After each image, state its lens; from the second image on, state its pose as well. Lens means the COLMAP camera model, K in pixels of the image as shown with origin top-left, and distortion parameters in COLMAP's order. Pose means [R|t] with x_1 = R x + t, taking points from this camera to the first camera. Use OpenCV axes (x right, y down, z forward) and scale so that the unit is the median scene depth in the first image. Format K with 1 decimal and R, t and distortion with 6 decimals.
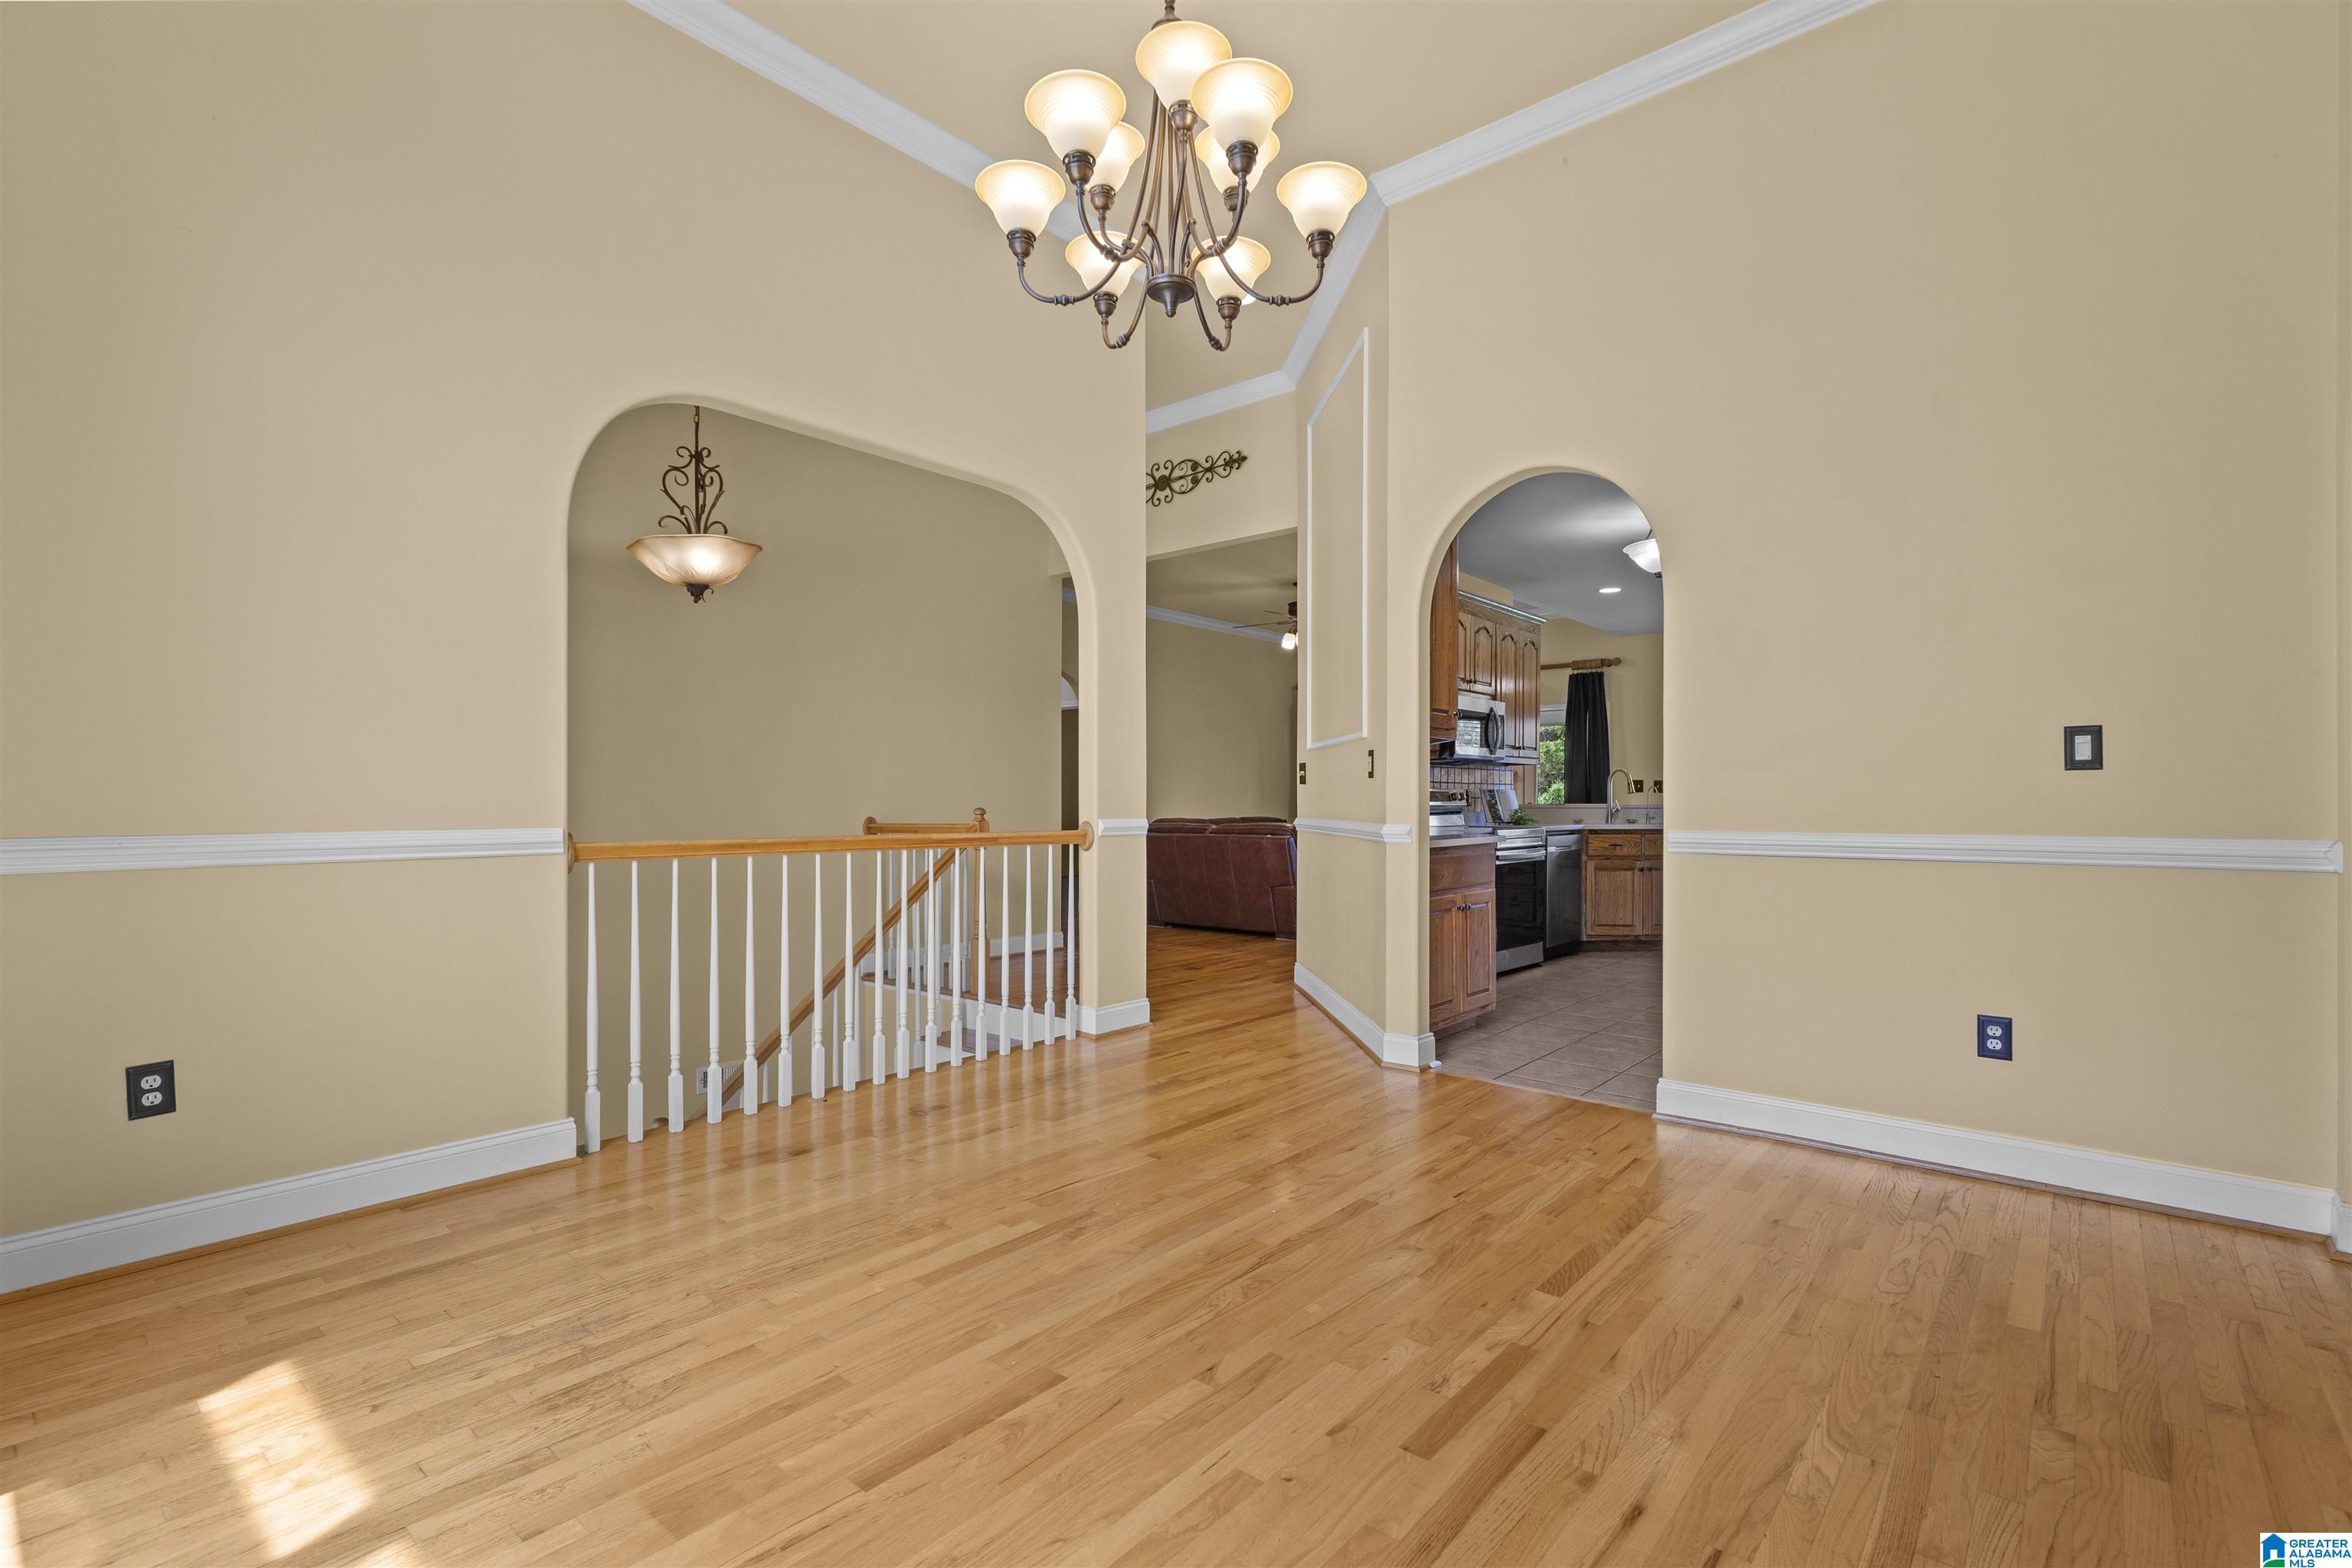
lens RADIAL K [[1063.7, 0, 1179.0], [0, 1063.7, 804.5], [0, 0, 1]] dist [0.000959, -0.000175]
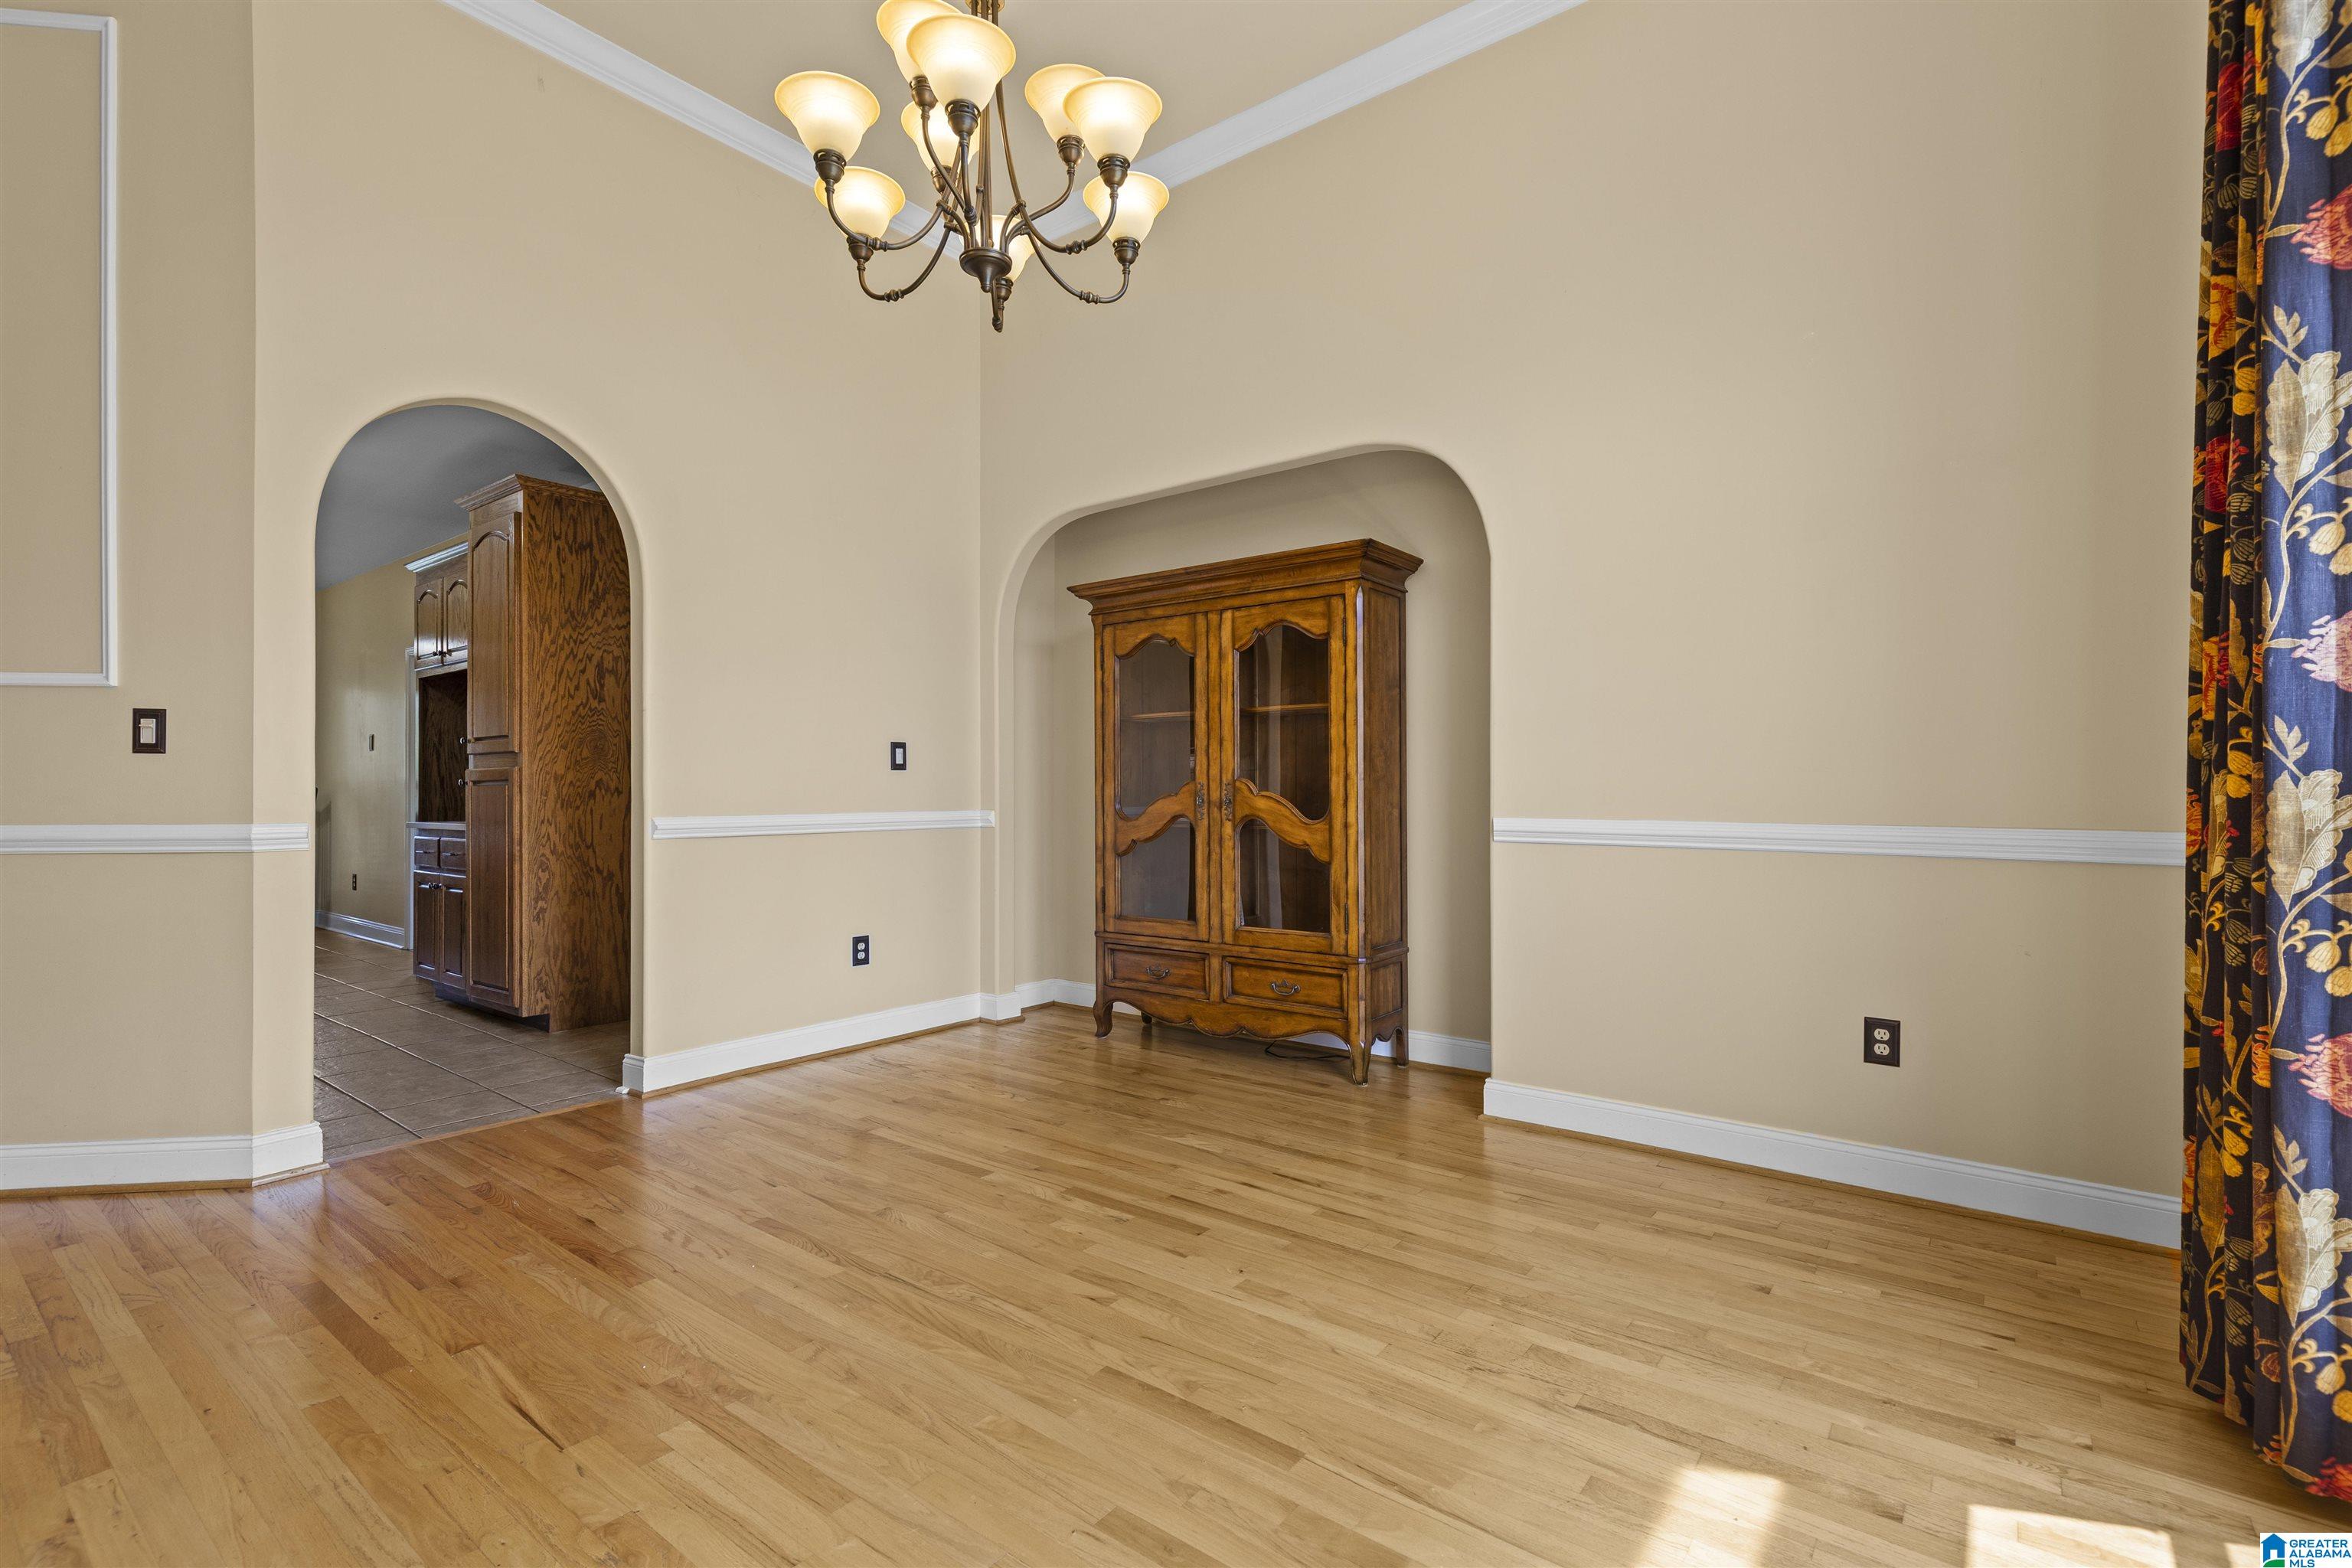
lens RADIAL K [[1067.7, 0, 1181.7], [0, 1067.7, 788.2], [0, 0, 1]] dist [0.010619, -0.000427]
pose [[-0.053015, -0.001150, 0.998593, -0.875708], [0.002826, 0.999995, 0.001302, -0.005454], [-0.998590, 0.002891, -0.053012, 0.769481]]
